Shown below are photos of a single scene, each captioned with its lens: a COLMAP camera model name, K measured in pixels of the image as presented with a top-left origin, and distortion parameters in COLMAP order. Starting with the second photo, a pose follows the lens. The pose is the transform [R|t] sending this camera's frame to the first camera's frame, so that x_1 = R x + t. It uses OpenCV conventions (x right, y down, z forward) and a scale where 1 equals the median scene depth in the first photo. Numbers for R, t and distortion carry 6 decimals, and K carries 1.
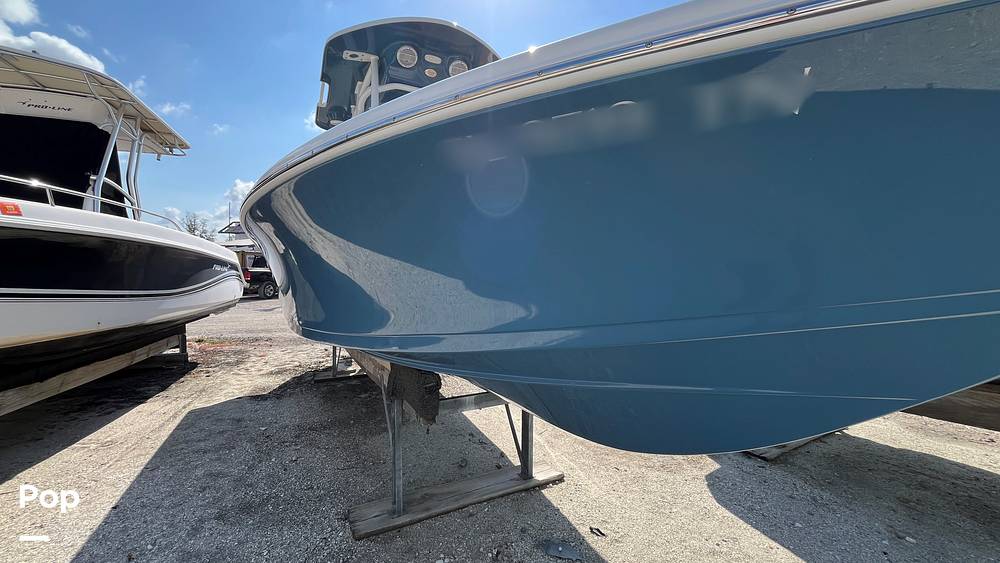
lens RADIAL K [[404.3, 0, 499.8], [0, 404.3, 275.3], [0, 0, 1]] dist [-0.003185, 0.000169]
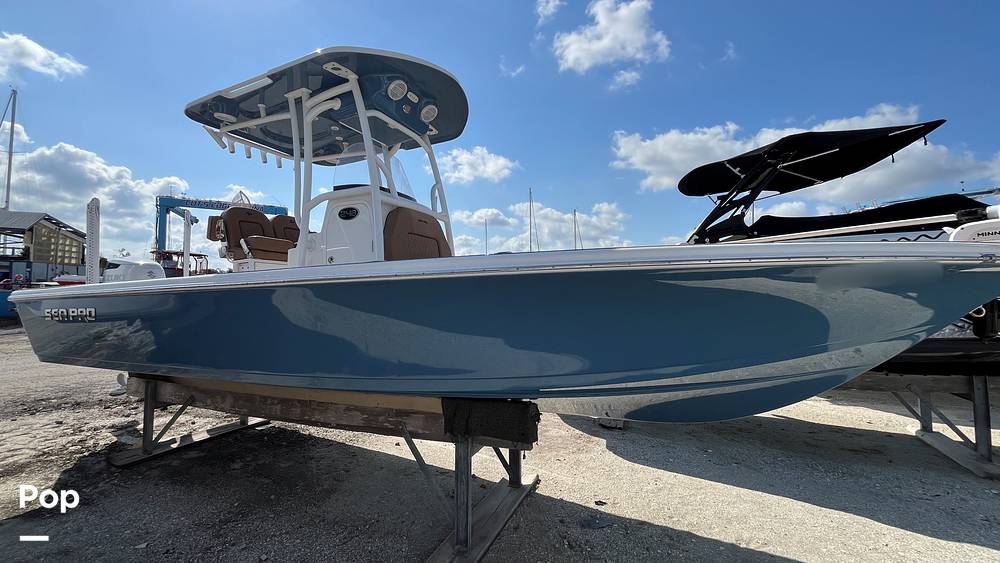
lens RADIAL K [[404.3, 0, 499.0], [0, 404.3, 278.7], [0, 0, 1]] dist [-0.003185, 0.000169]
pose [[0.782188, 0.016042, 0.622836, -0.704531], [0.005236, 0.999464, -0.032319, -0.057544], [-0.623020, 0.028541, 0.781685, 0.108200]]
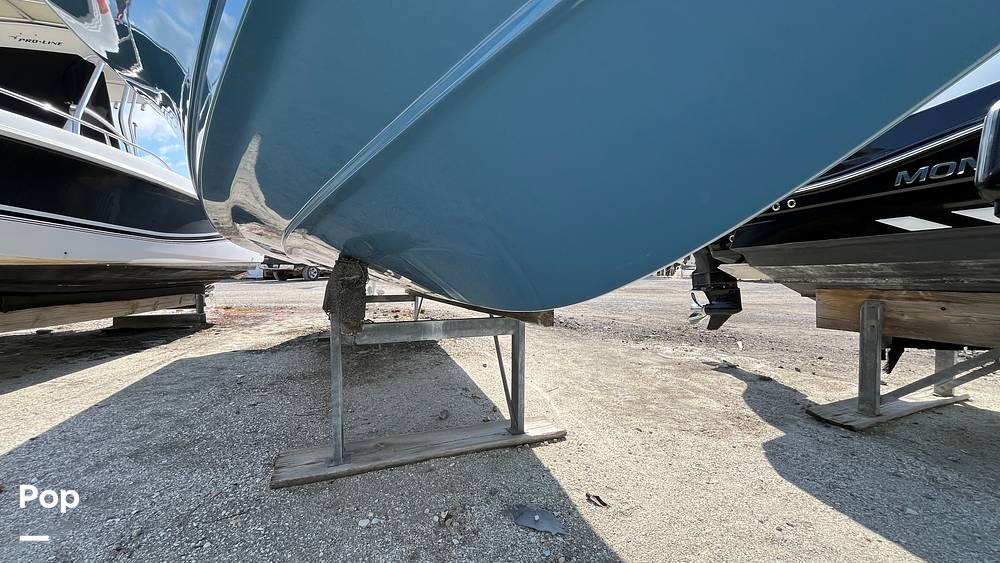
lens RADIAL K [[404.3, 0, 499.9], [0, 404.3, 274.5], [0, 0, 1]] dist [-0.003185, 0.000169]
pose [[0.992777, -0.002304, -0.119955, 0.128443], [0.003673, 0.999931, 0.011191, 0.186332], [0.119921, -0.011551, 0.992716, 0.227121]]
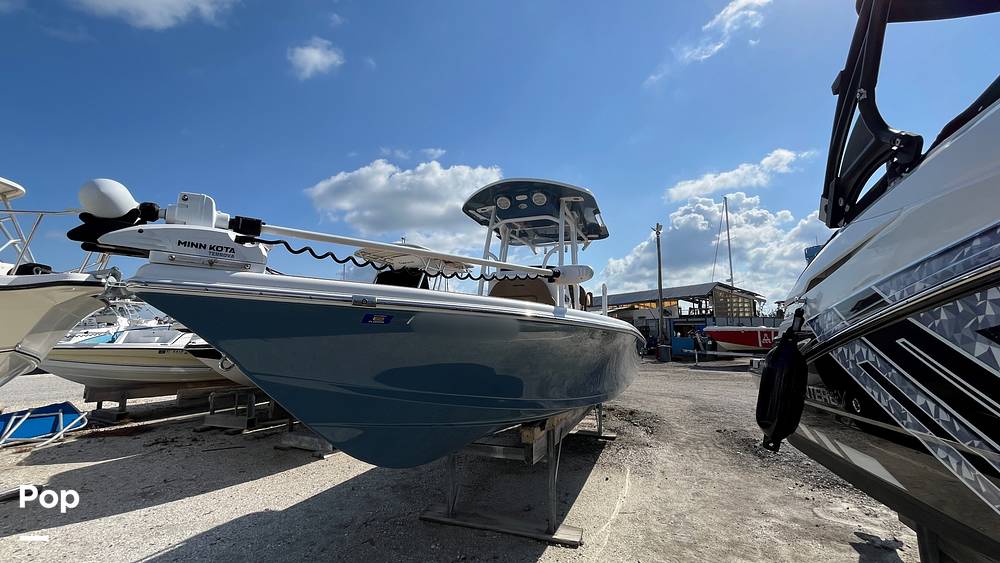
lens RADIAL K [[404.3, 0, 501.6], [0, 404.3, 275.2], [0, 0, 1]] dist [-0.003185, 0.000169]
pose [[0.663421, -0.119077, -0.738711, 0.917315], [-0.000792, 0.987143, -0.159835, -0.045536], [0.748246, 0.106623, 0.654797, 0.055452]]
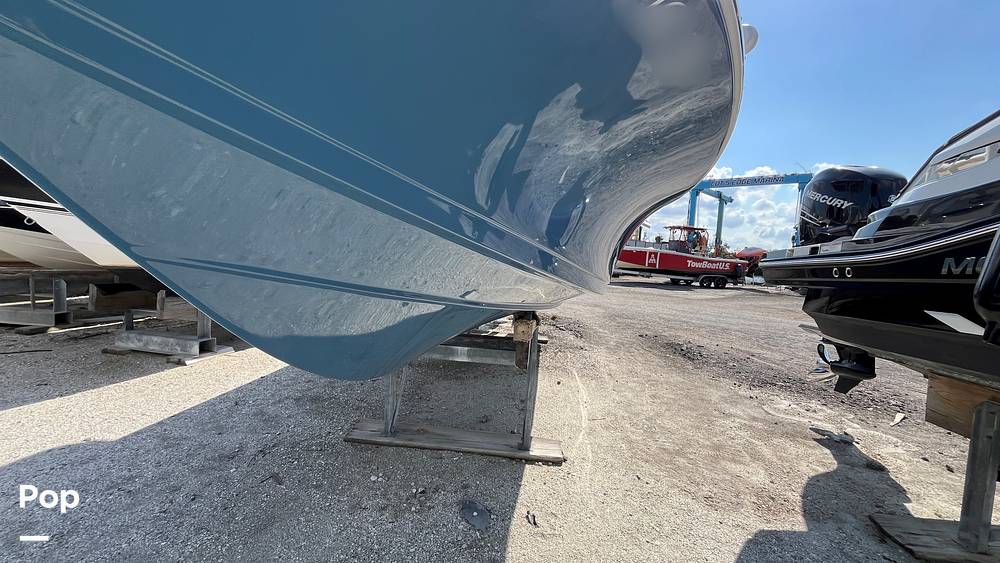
lens RADIAL K [[404.3, 0, 499.5], [0, 404.3, 276.1], [0, 0, 1]] dist [-0.003185, 0.000169]
pose [[0.835254, 0.077335, -0.544398, 0.493206], [-0.063435, 0.997002, 0.044304, 0.067699], [0.546192, -0.002472, 0.837656, 0.193019]]
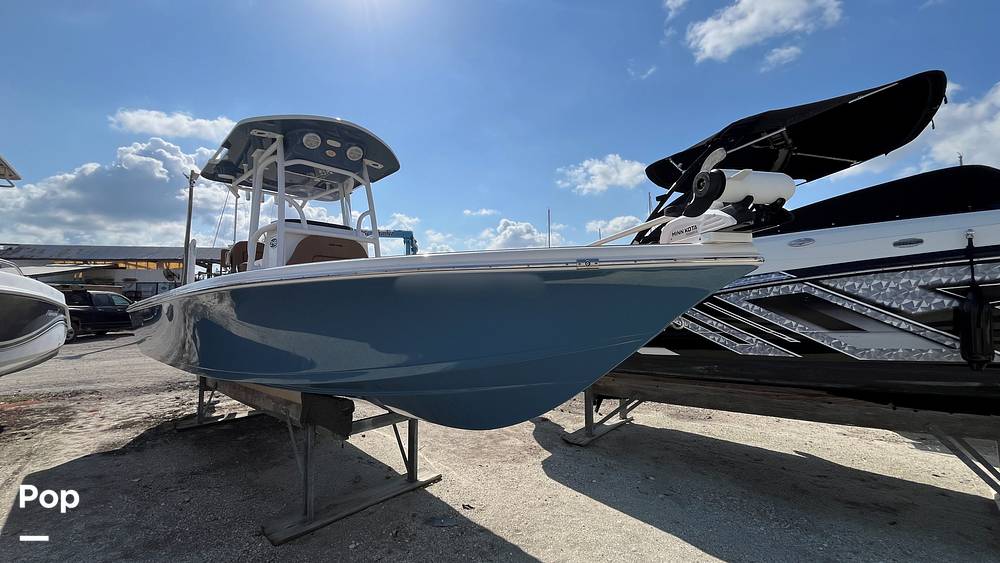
lens RADIAL K [[404.3, 0, 501.1], [0, 404.3, 276.2], [0, 0, 1]] dist [-0.003185, 0.000169]
pose [[0.943959, 0.013101, 0.329802, -0.097061], [0.011155, 0.997375, -0.071547, -0.047060], [-0.329874, 0.071216, 0.941335, -0.328988]]
